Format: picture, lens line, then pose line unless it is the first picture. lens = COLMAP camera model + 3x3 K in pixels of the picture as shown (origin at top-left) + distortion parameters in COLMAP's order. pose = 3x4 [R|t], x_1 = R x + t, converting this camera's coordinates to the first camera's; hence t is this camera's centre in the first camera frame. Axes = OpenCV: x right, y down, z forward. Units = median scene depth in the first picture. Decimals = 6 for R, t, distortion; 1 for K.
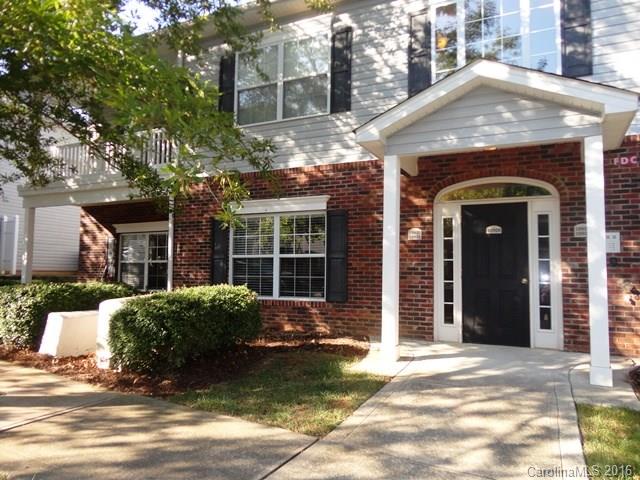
lens RADIAL K [[454.9, 0, 332.0], [0, 454.9, 241.9], [0, 0, 1]] dist [-0.036223, 0.002784]
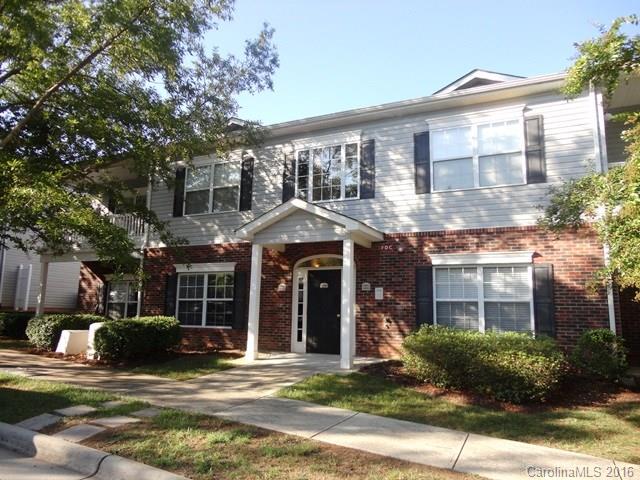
lens RADIAL K [[454.9, 0, 332.0], [0, 454.9, 241.9], [0, 0, 1]] dist [-0.036223, 0.002784]
pose [[0.999962, 0.006986, 0.005213, 0.335636], [-0.006503, 0.996139, -0.087546, -0.035602], [-0.005804, 0.087509, 0.996147, -0.632111]]
